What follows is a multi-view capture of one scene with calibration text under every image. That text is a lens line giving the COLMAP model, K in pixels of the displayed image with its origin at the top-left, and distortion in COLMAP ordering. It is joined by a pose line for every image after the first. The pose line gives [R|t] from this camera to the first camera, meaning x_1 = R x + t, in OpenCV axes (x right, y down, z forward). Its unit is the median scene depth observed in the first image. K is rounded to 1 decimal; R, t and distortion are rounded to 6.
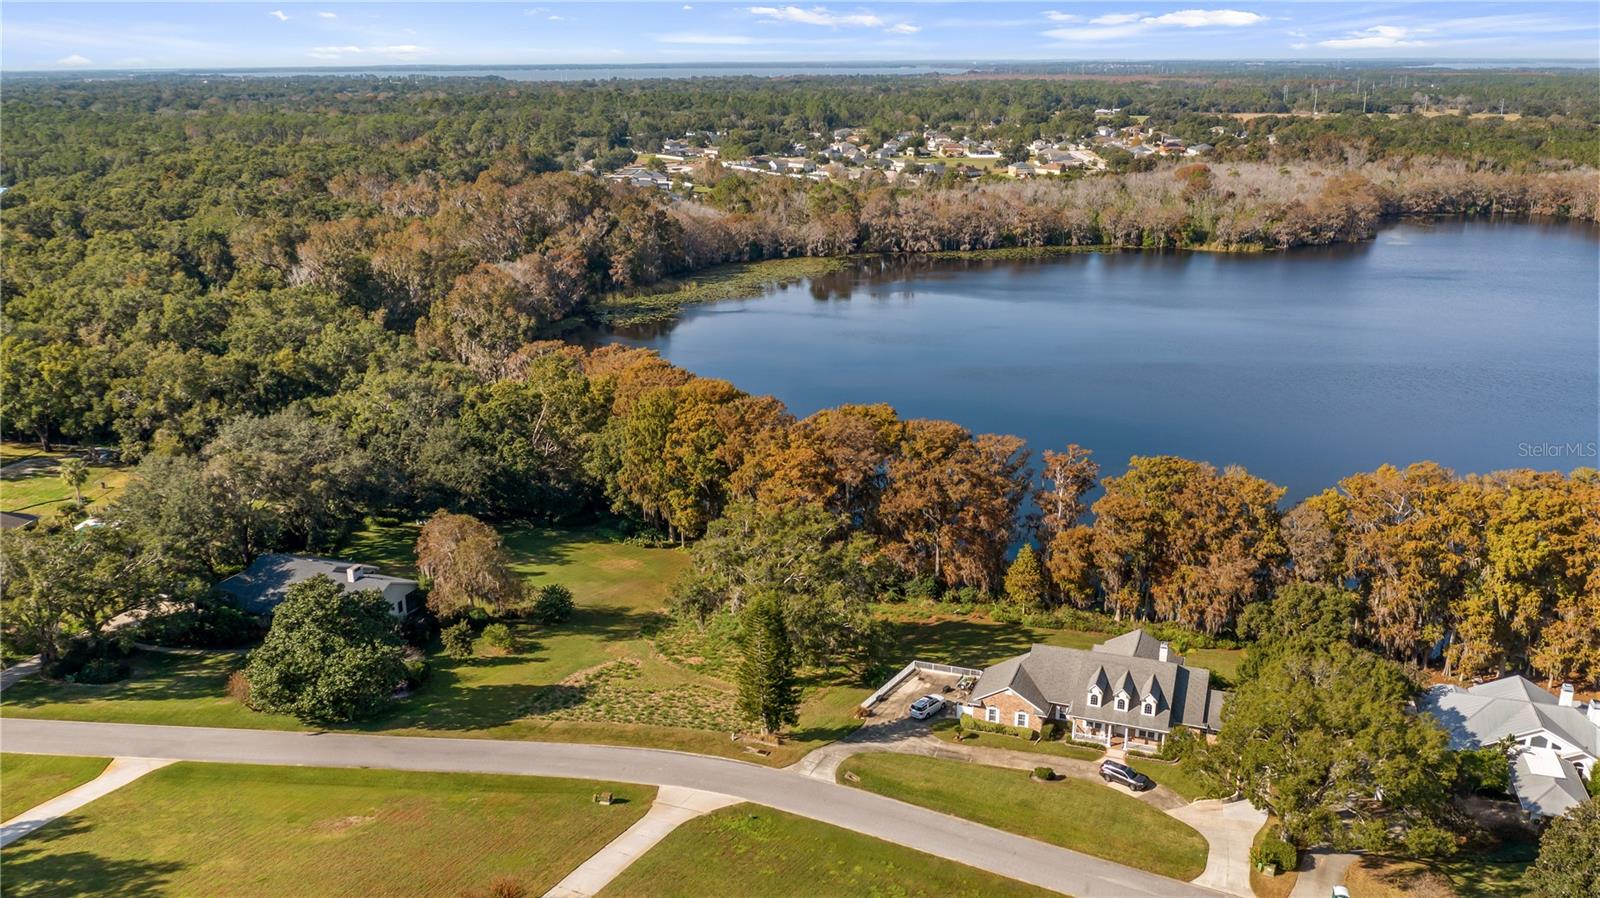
lens RADIAL K [[1356.6, 0, 800.0], [0, 1356.6, 449.0], [0, 0, 1]] dist [-0.018123, -0.002768]
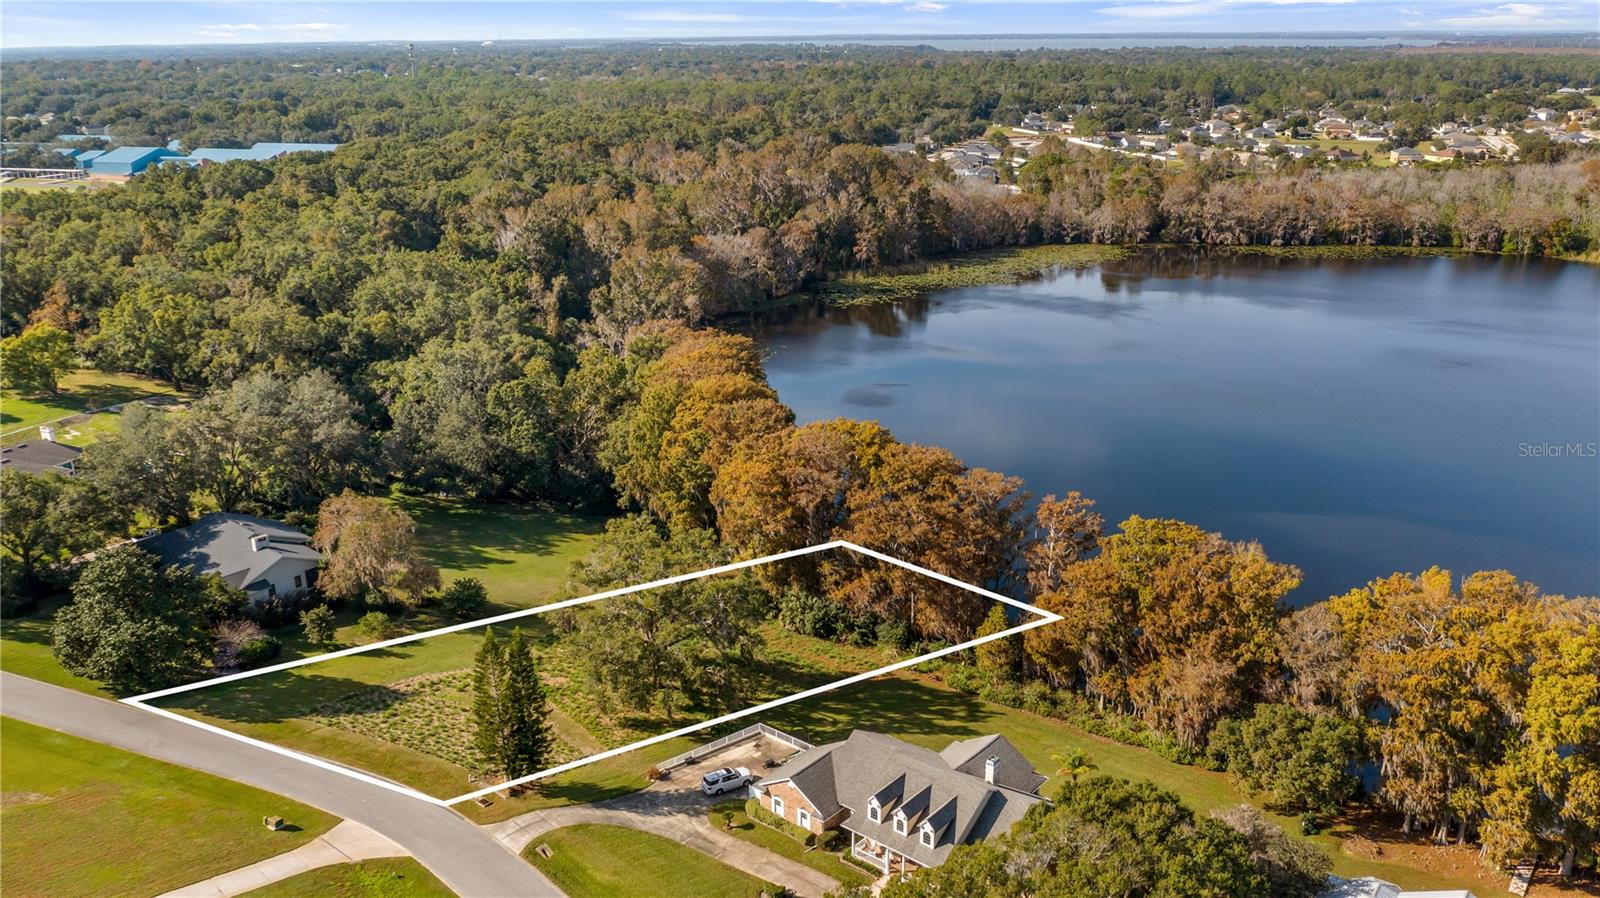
lens RADIAL K [[1340.7, 0, 800.0], [0, 1340.7, 449.0], [0, 0, 1]] dist [-0.029419, 0.010193]
pose [[0.937649, 0.101608, -0.332400, 0.152301], [-0.093529, 0.994802, 0.040259, -0.022721], [0.334763, -0.006660, 0.942279, 0.080308]]
